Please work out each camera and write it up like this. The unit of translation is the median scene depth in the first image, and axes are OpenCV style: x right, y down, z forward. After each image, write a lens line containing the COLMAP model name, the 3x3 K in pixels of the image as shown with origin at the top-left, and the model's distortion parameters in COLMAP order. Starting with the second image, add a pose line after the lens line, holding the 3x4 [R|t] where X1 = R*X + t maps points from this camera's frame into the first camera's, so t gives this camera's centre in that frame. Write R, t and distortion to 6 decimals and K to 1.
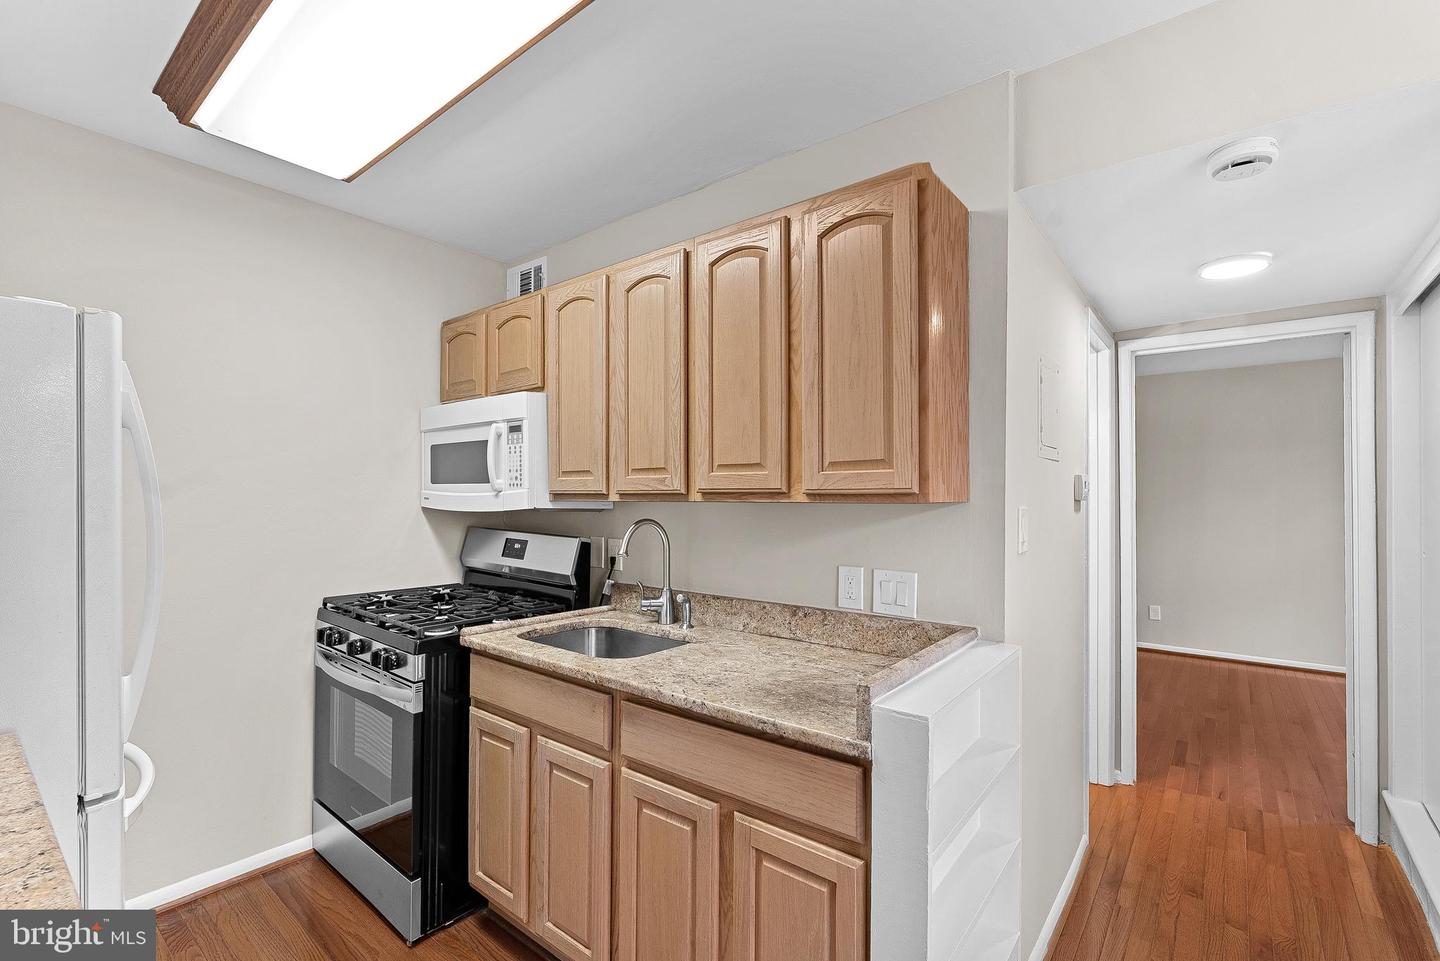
lens RADIAL K [[648.6, 0, 715.6], [0, 648.6, 488.7], [0, 0, 1]] dist [-0.007168, 0.002238]
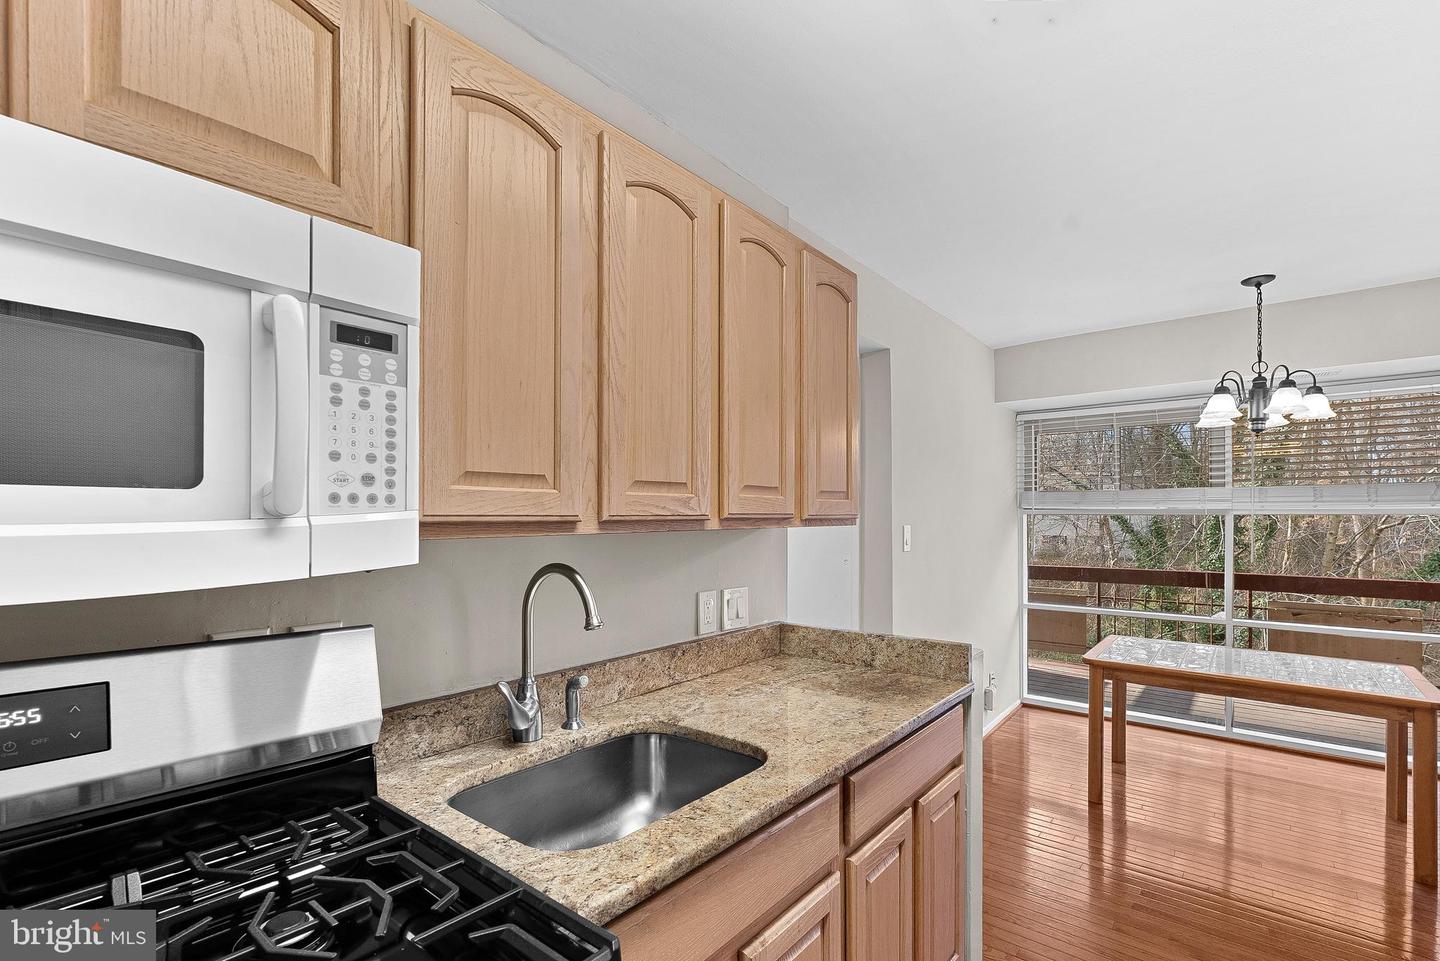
lens RADIAL K [[648.6, 0, 729.8], [0, 648.6, 520.3], [0, 0, 1]] dist [-0.007168, 0.002238]
pose [[-0.003439, -0.010184, 0.999942, -0.721959], [-0.009837, 0.999900, 0.010150, -0.000022], [-0.999946, -0.009802, -0.003539, 0.883783]]
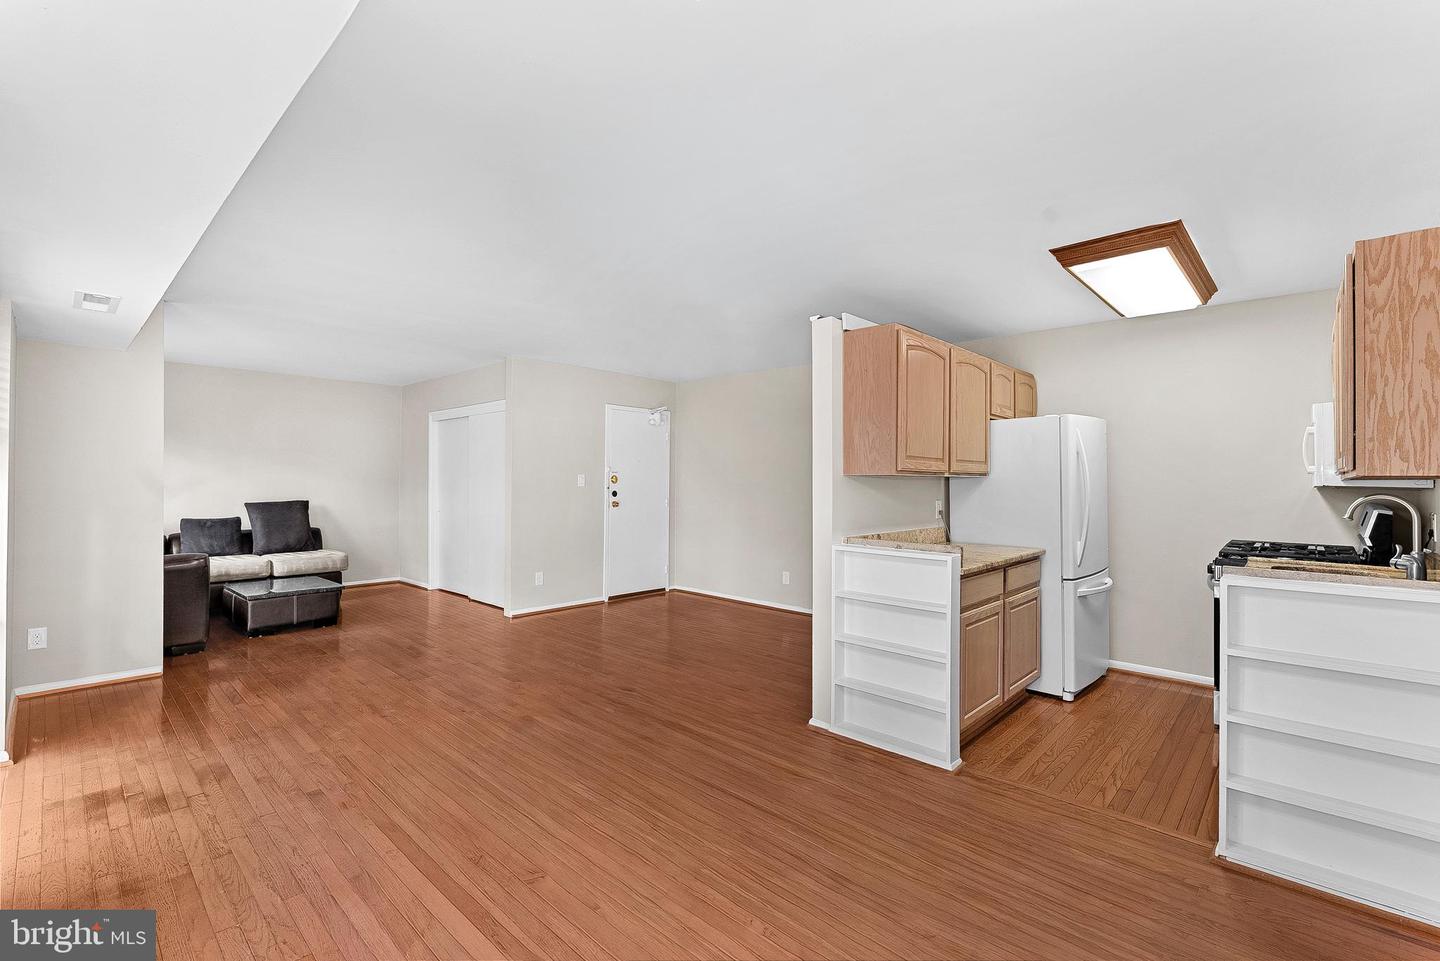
lens RADIAL K [[648.6, 0, 717.2], [0, 648.6, 479.4], [0, 0, 1]] dist [-0.007168, 0.002238]
pose [[-0.069964, -0.003586, -0.997543, 1.327290], [0.005173, 0.999979, -0.003958, 0.017113], [0.997536, -0.005437, -0.069944, -0.234466]]
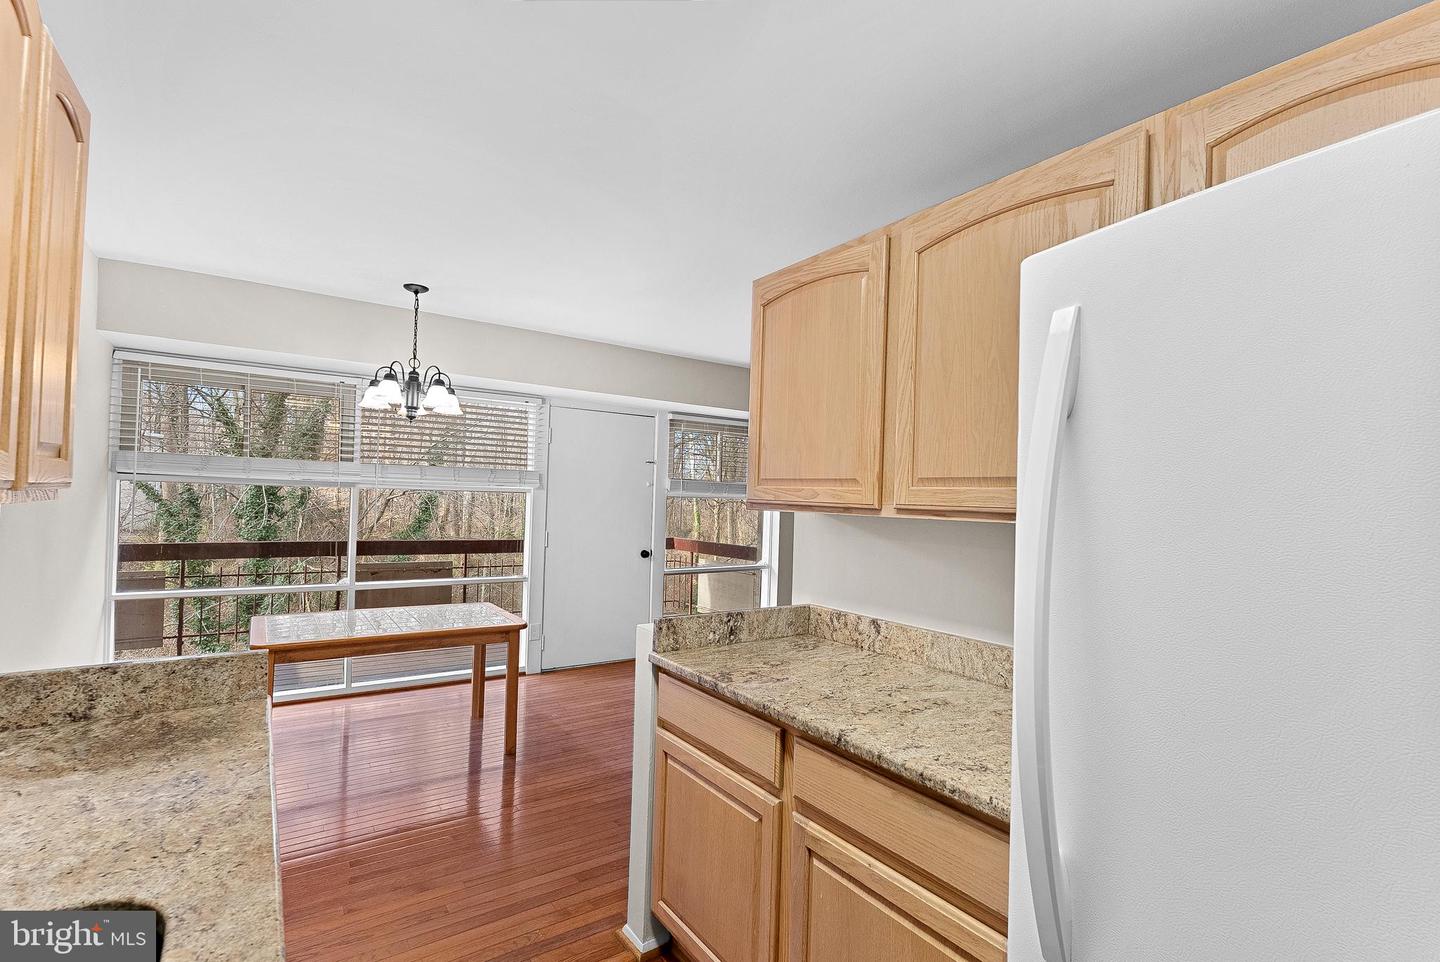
lens RADIAL K [[648.6, 0, 727.0], [0, 648.6, 490.0], [0, 0, 1]] dist [-0.007168, 0.002238]
pose [[-0.965502, -0.030542, 0.258598, -0.512743], [-0.037575, 0.999045, -0.022296, -0.002408], [-0.257670, -0.031244, -0.965728, 1.101795]]
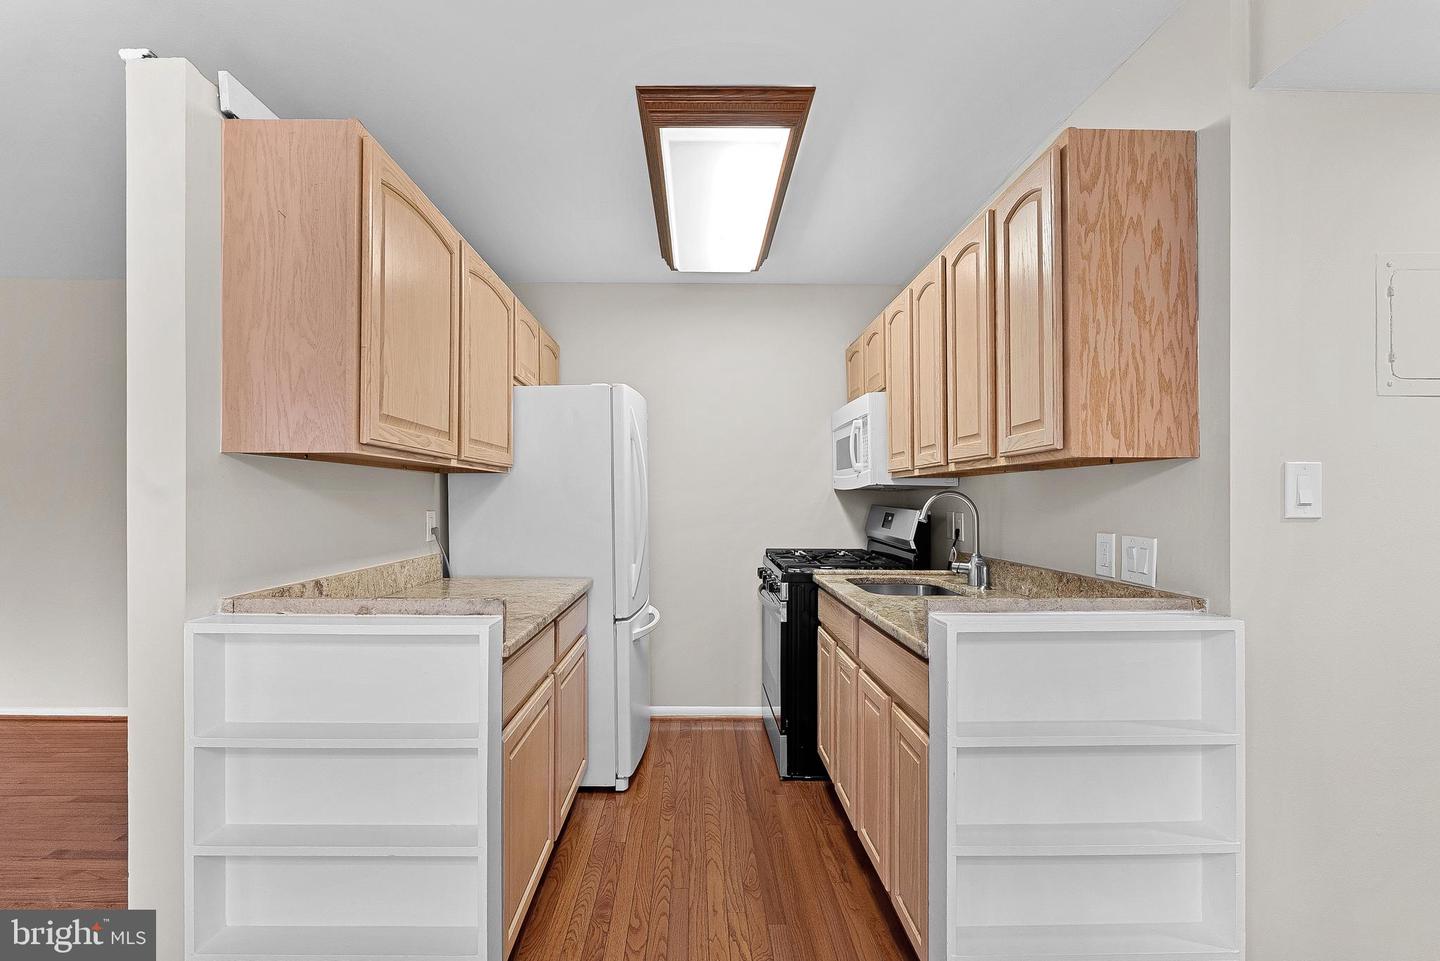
lens RADIAL K [[648.6, 0, 704.5], [0, 648.6, 494.2], [0, 0, 1]] dist [-0.007168, 0.002238]
pose [[0.644806, -0.006908, -0.764315, 0.512753], [0.008062, 0.999965, -0.002236, 0.053771], [0.764304, -0.004721, 0.644839, -0.077997]]
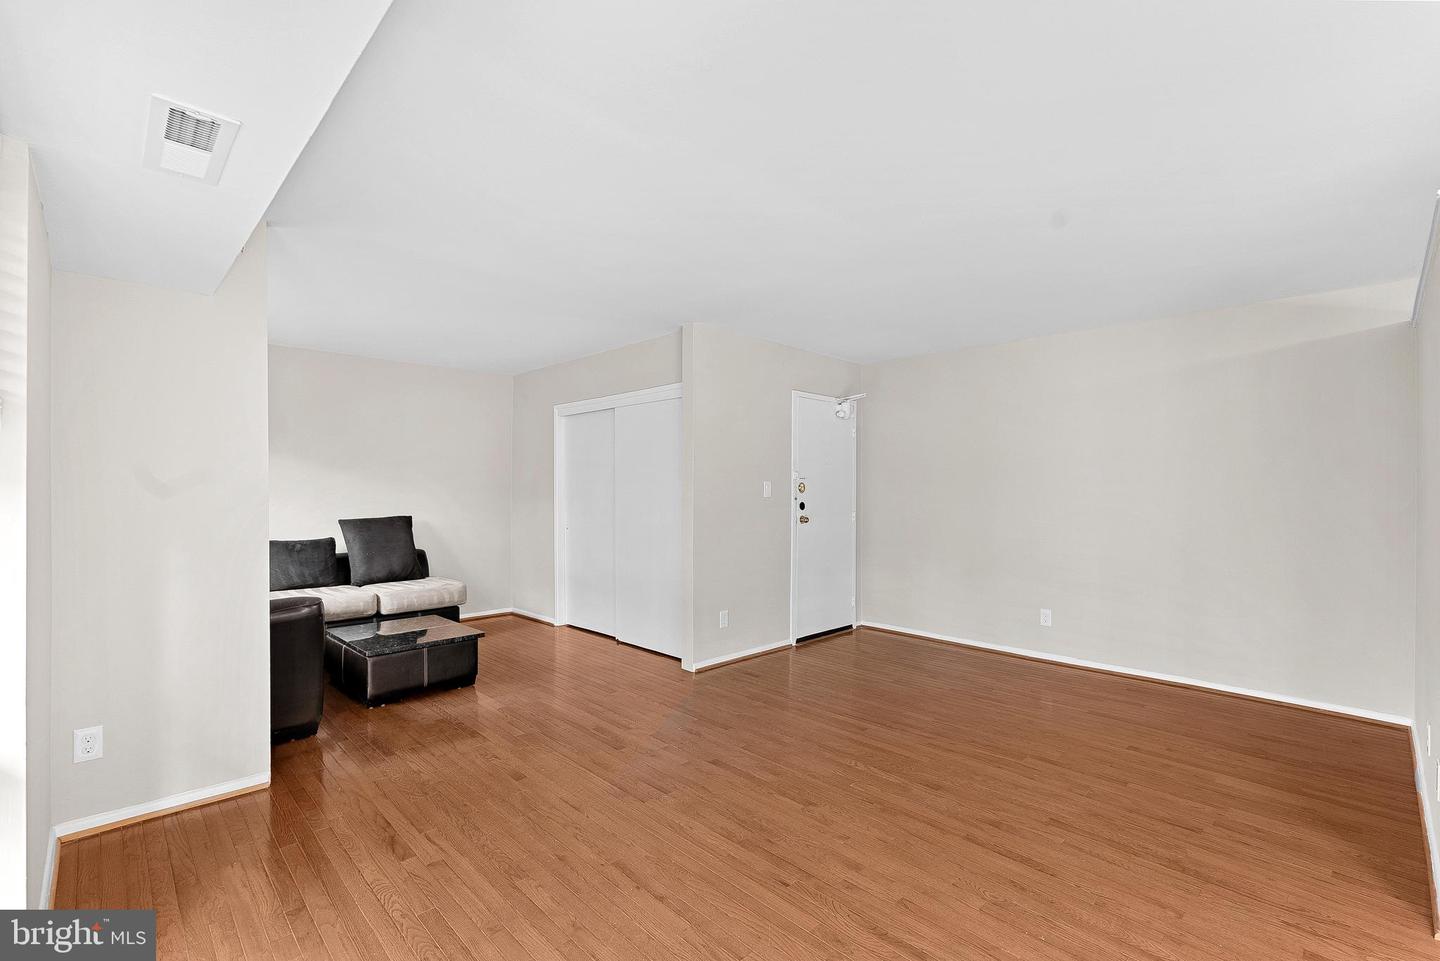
lens RADIAL K [[648.6, 0, 715.7], [0, 648.6, 490.8], [0, 0, 1]] dist [-0.007168, 0.002238]
pose [[-0.111866, 0.003945, -0.993715, 0.655352], [0.009788, 0.999948, 0.002868, 0.003330], [0.993675, -0.009406, -0.111899, -1.039018]]
